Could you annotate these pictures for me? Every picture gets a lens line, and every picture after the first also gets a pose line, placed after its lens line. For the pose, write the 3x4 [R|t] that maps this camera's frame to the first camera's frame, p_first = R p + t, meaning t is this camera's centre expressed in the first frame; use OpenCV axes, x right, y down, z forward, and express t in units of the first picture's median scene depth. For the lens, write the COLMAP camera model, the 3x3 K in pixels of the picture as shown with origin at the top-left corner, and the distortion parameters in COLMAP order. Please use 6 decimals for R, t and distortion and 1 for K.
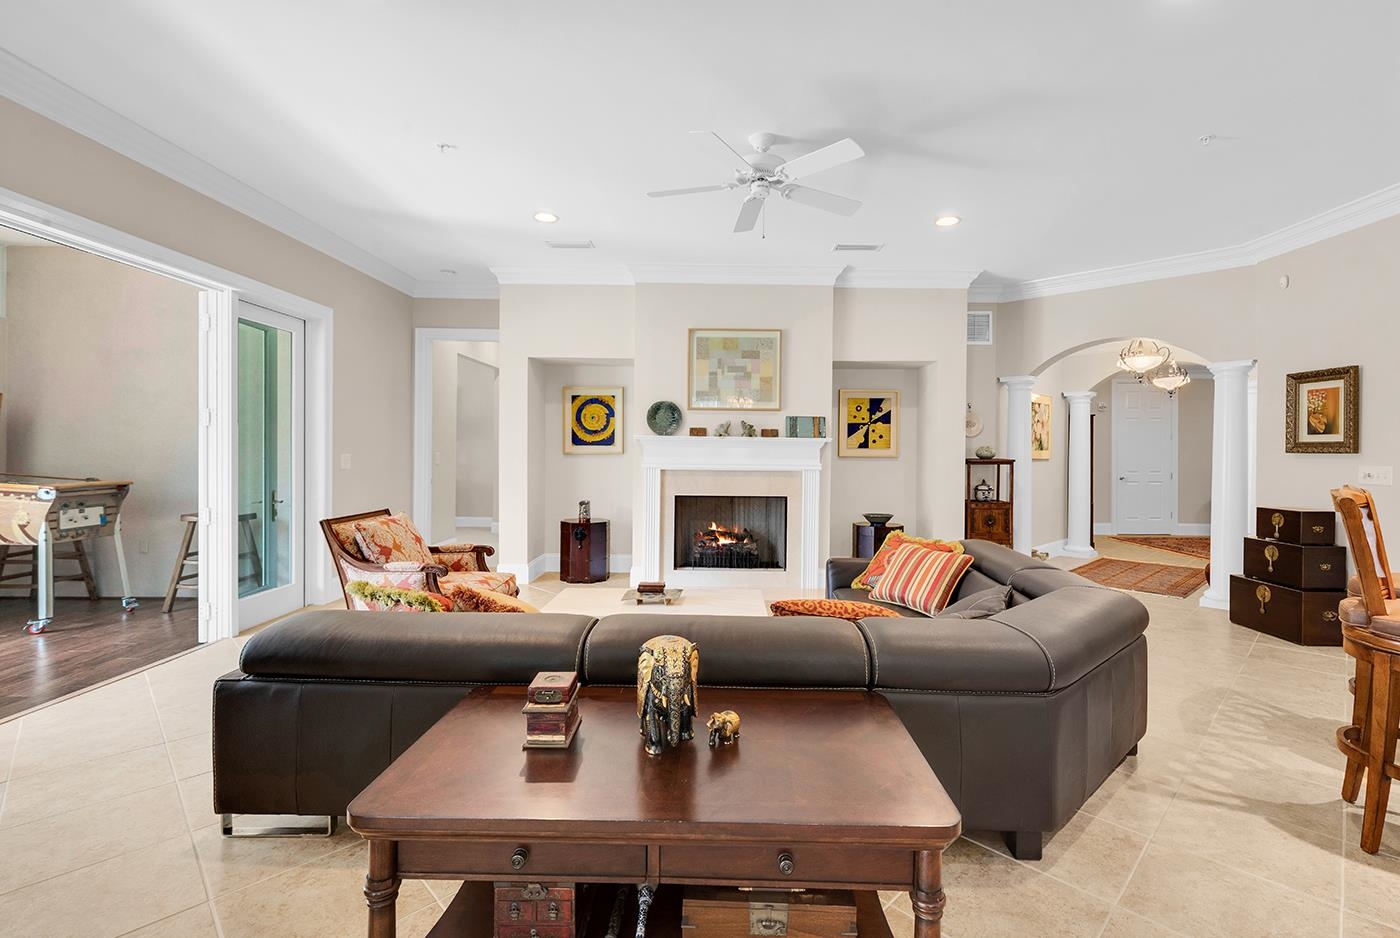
lens RADIAL K [[637.3, 0, 699.7], [0, 637.3, 453.7], [0, 0, 1]] dist [-0.004013, -0.001255]
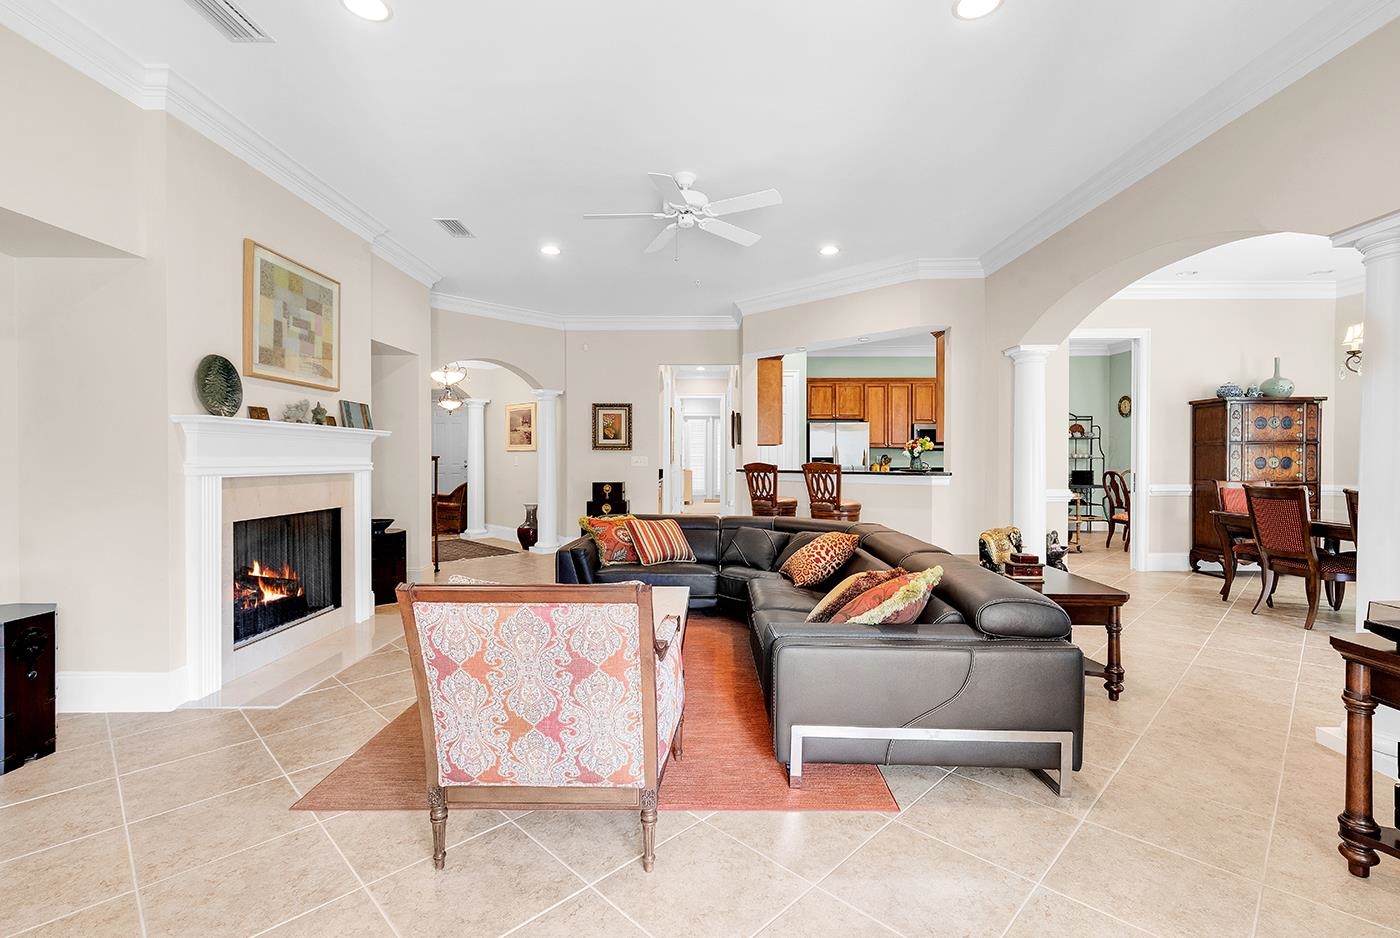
lens RADIAL K [[637.3, 0, 727.6], [0, 637.3, 470.3], [0, 0, 1]] dist [-0.004013, -0.001255]
pose [[-0.026442, -0.028380, 0.999247, -0.633075], [0.002732, 0.999591, 0.028462, 0.004840], [-0.999647, 0.003483, -0.026354, 0.565561]]
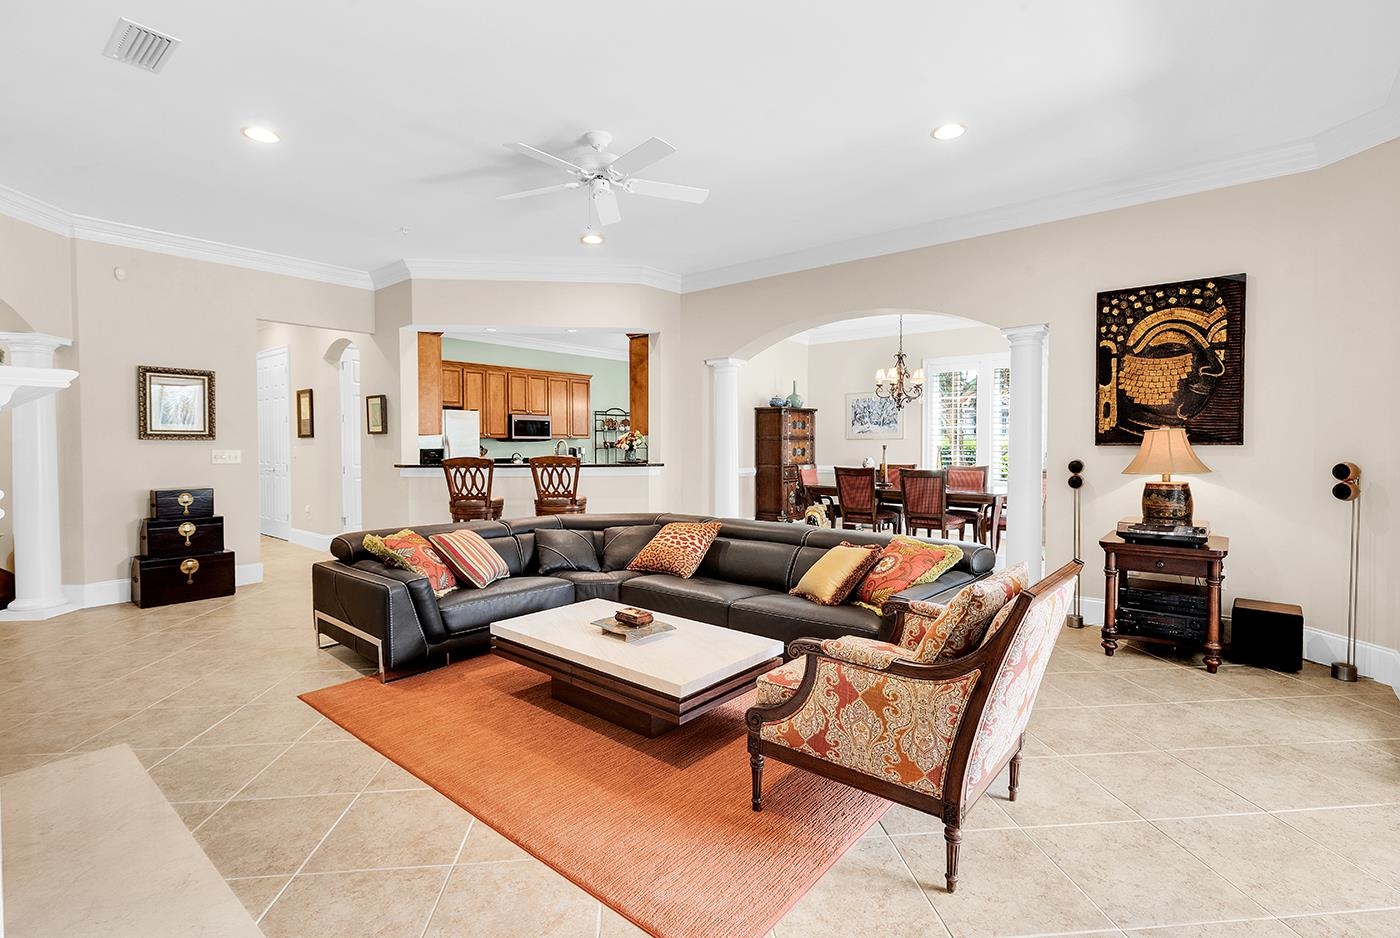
lens RADIAL K [[637.3, 0, 719.5], [0, 637.3, 464.7], [0, 0, 1]] dist [-0.004013, -0.001255]
pose [[-0.787214, -0.026644, 0.616104, -0.406404], [-0.004358, 0.999282, 0.037647, -0.002553], [-0.616664, 0.026951, -0.786765, 1.019197]]
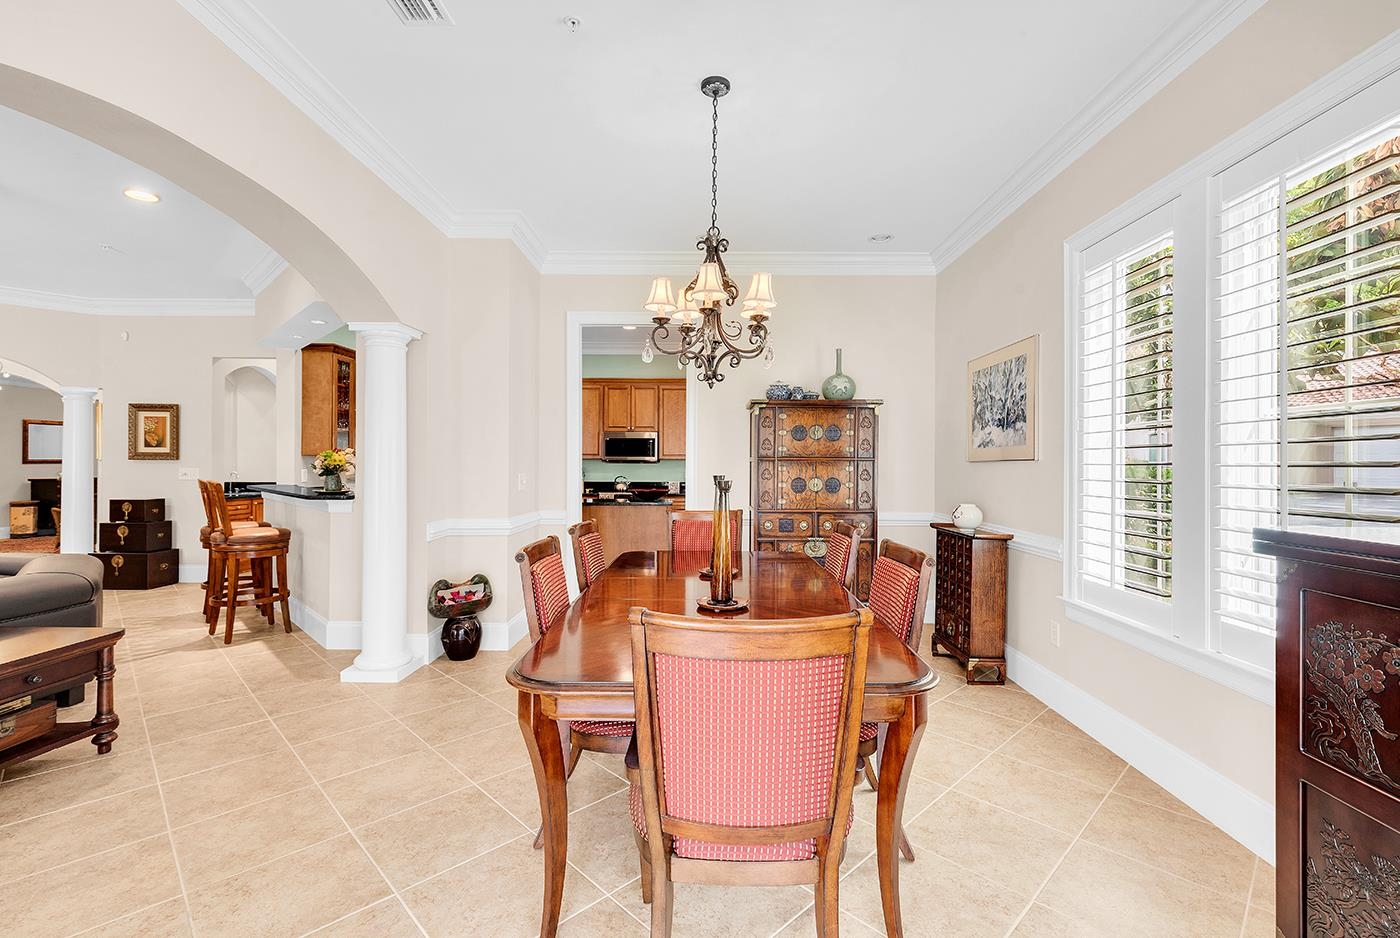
lens RADIAL K [[637.3, 0, 711.3], [0, 637.3, 463.2], [0, 0, 1]] dist [-0.004013, -0.001255]
pose [[-0.016823, -0.004114, 0.999850, -0.408638], [-0.005915, 0.999974, 0.004015, -0.005622], [-0.999841, -0.005847, -0.016847, -0.215180]]
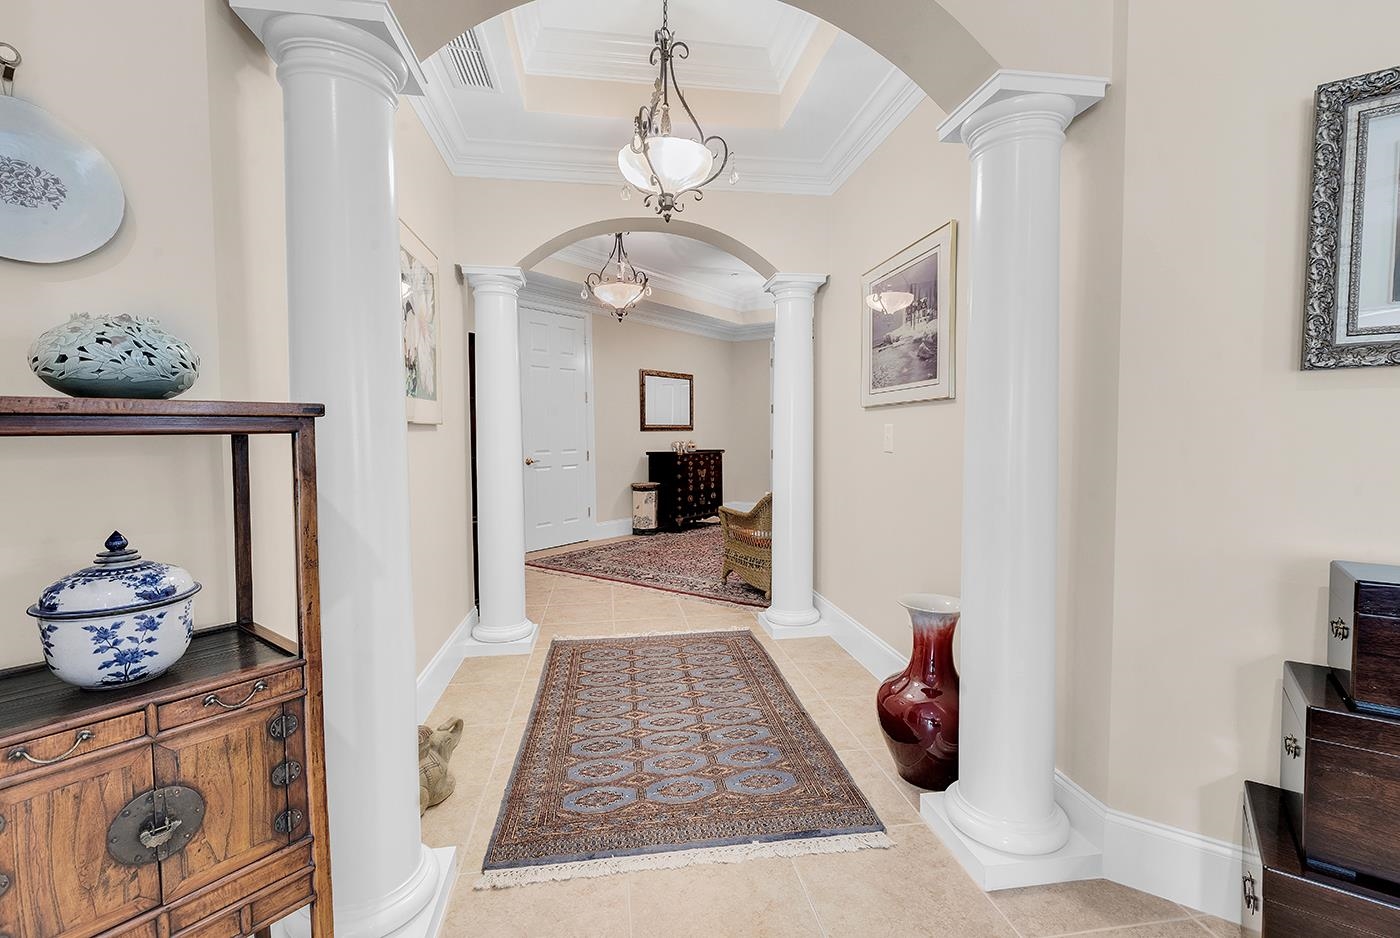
lens RADIAL K [[637.3, 0, 705.1], [0, 637.3, 466.9], [0, 0, 1]] dist [-0.004013, -0.001255]
pose [[0.574969, -0.050760, 0.816599, 0.439822], [0.011556, 0.998478, 0.053930, 0.019698], [-0.818094, -0.021571, 0.574680, 0.868958]]
